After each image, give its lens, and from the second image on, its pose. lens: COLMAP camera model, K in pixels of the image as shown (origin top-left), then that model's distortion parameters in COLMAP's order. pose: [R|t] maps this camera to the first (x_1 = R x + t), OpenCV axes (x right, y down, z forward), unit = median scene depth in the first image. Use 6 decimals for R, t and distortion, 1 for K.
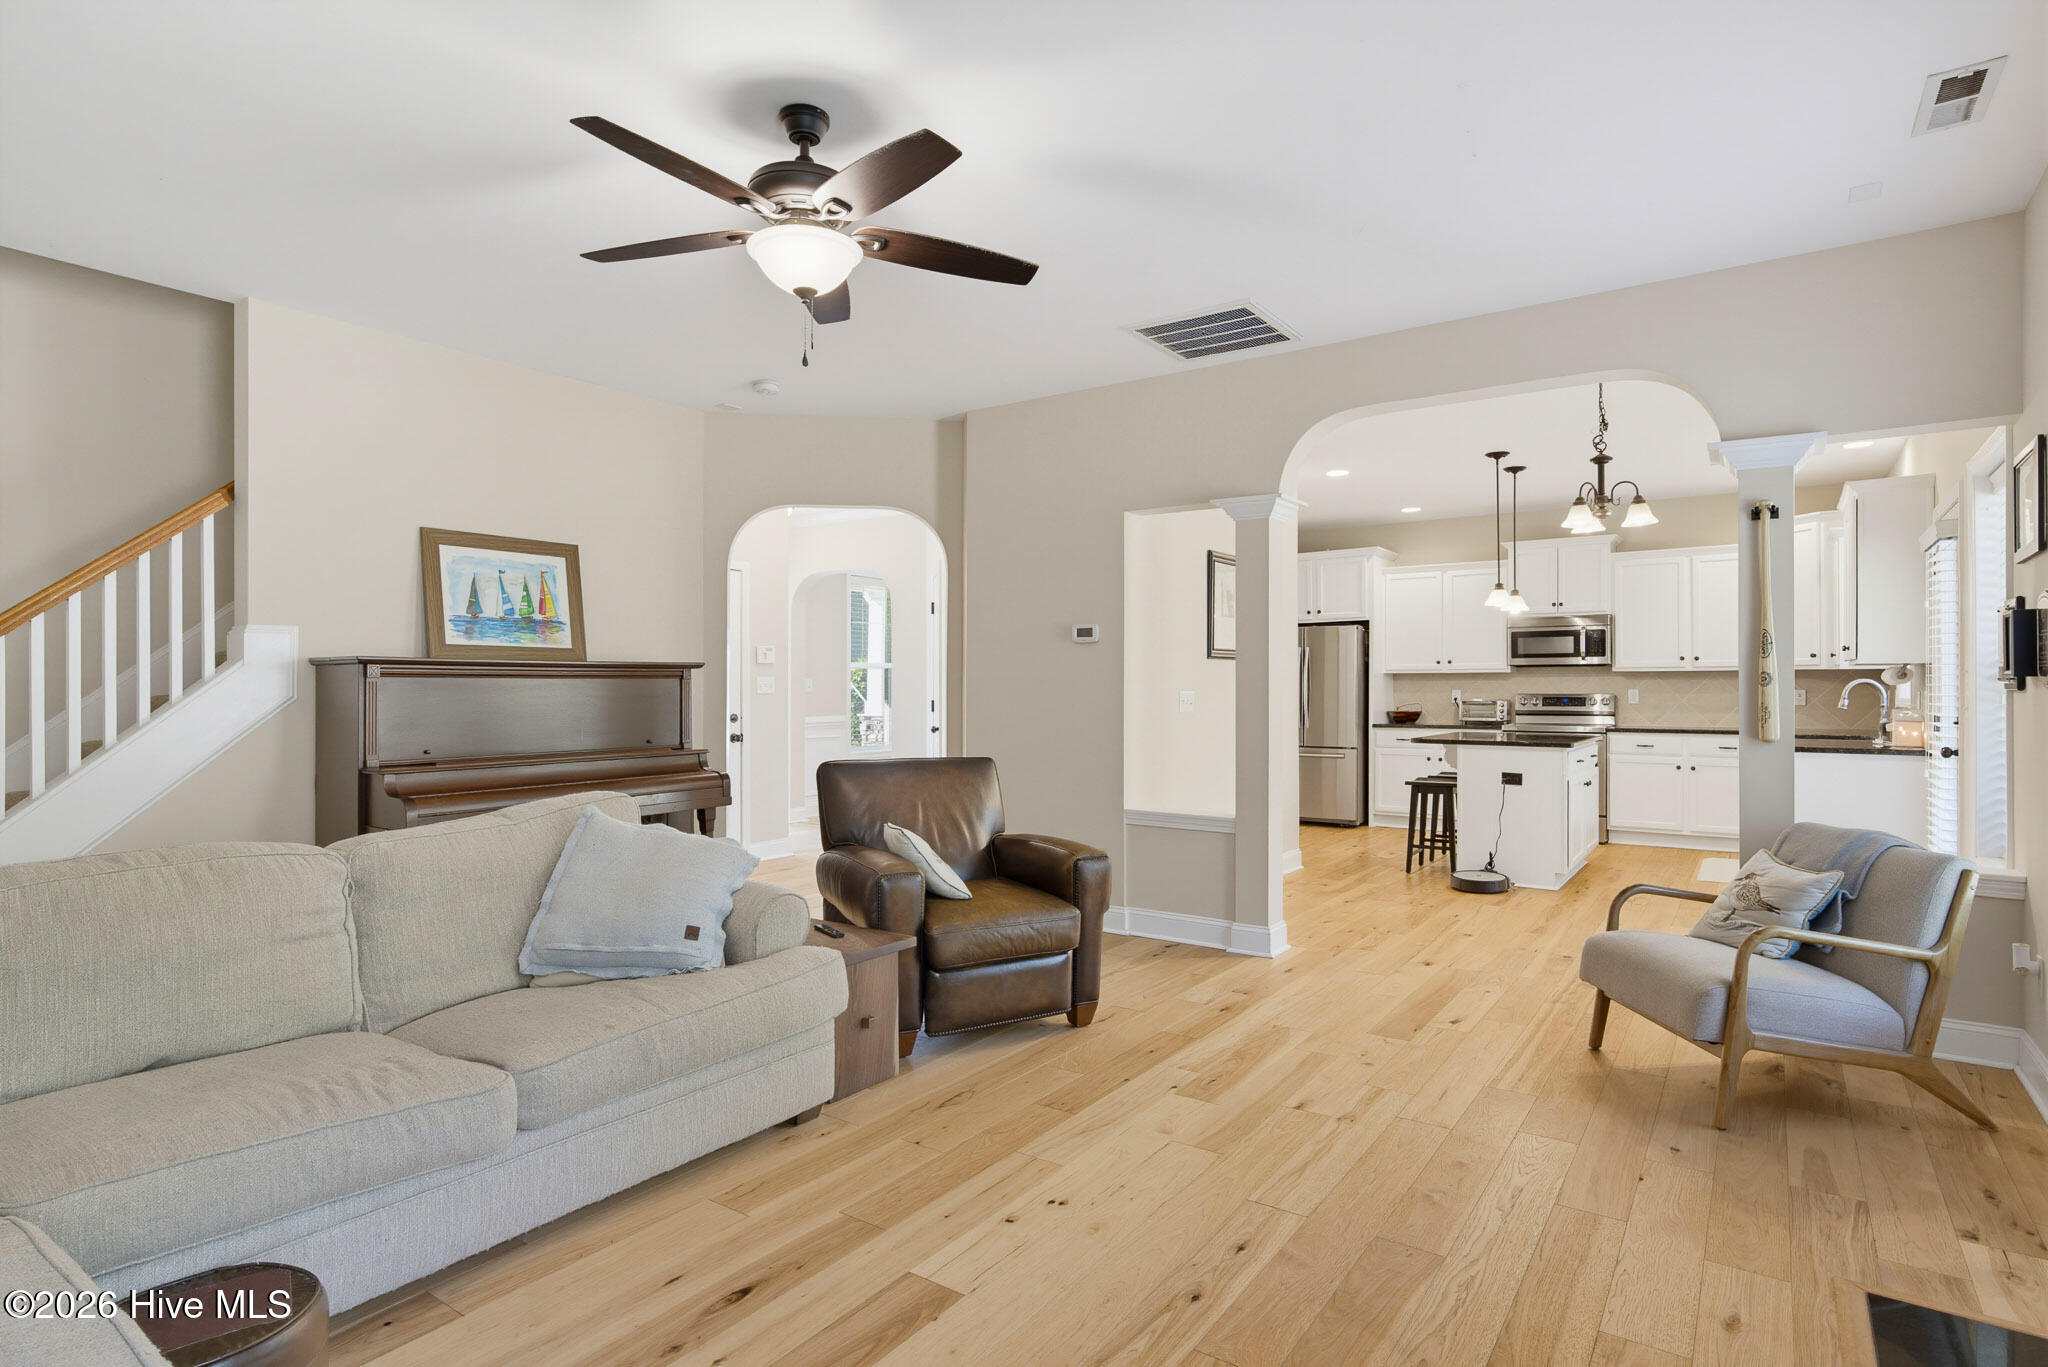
lens RADIAL K [[1066.5, 0, 1031.4], [0, 1066.5, 684.2], [0, 0, 1]] dist [-0.005588, 0.002327]
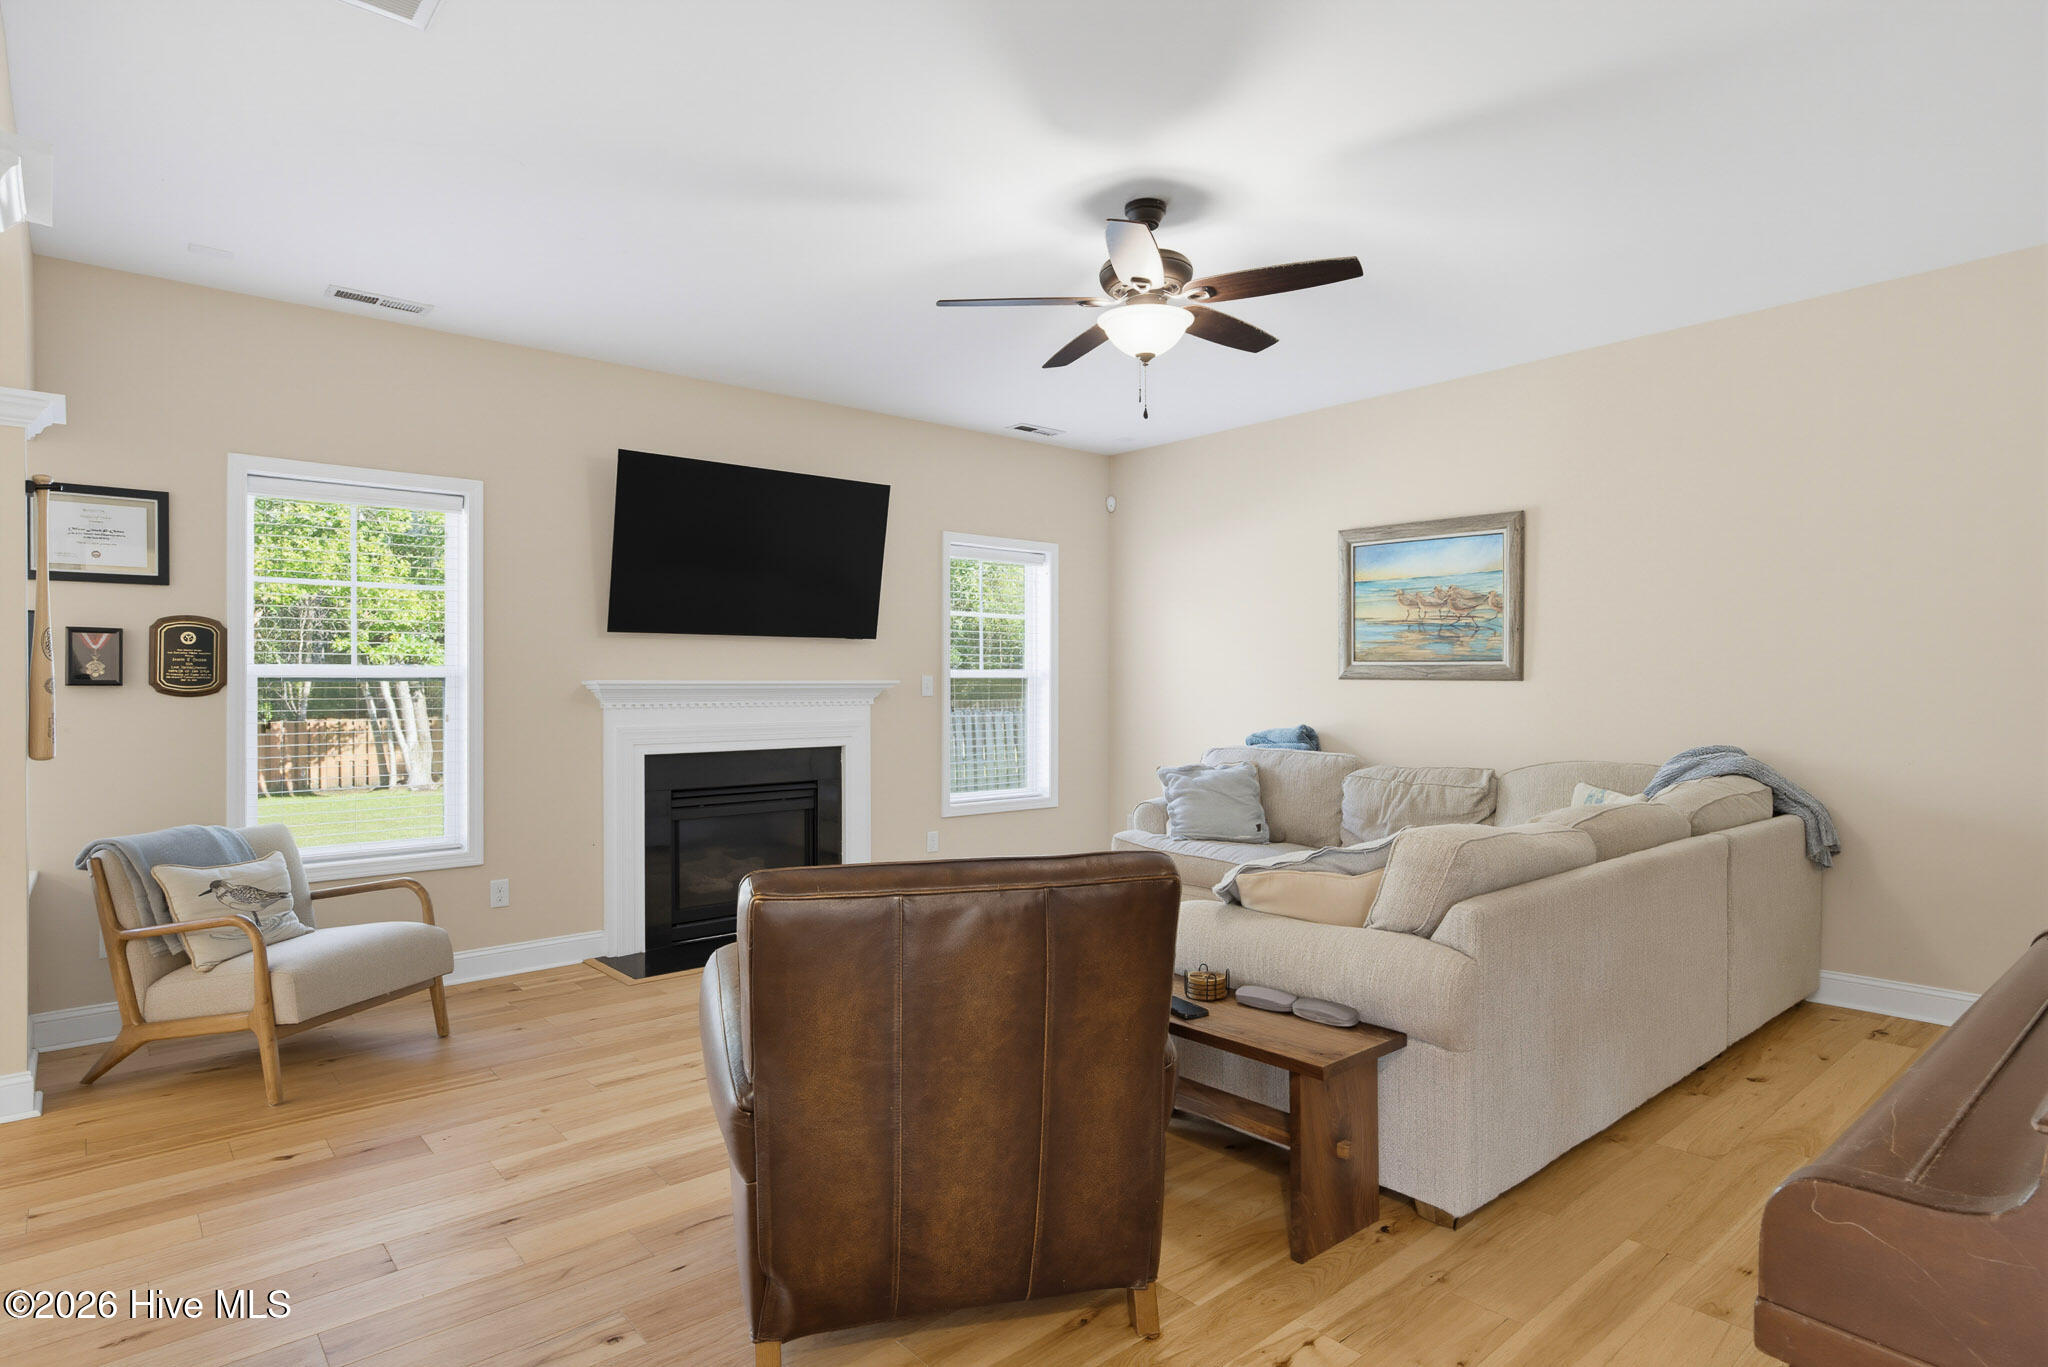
lens RADIAL K [[1092.1, 0, 1030.3], [0, 1092.1, 682.3], [0, 0, 1]] dist [-0.005030, 0.002482]
pose [[-0.969486, 0.006754, 0.245054, -0.146337], [0.004775, 0.999951, -0.008672, 0.001862], [-0.245100, -0.007238, -0.969471, 0.842047]]
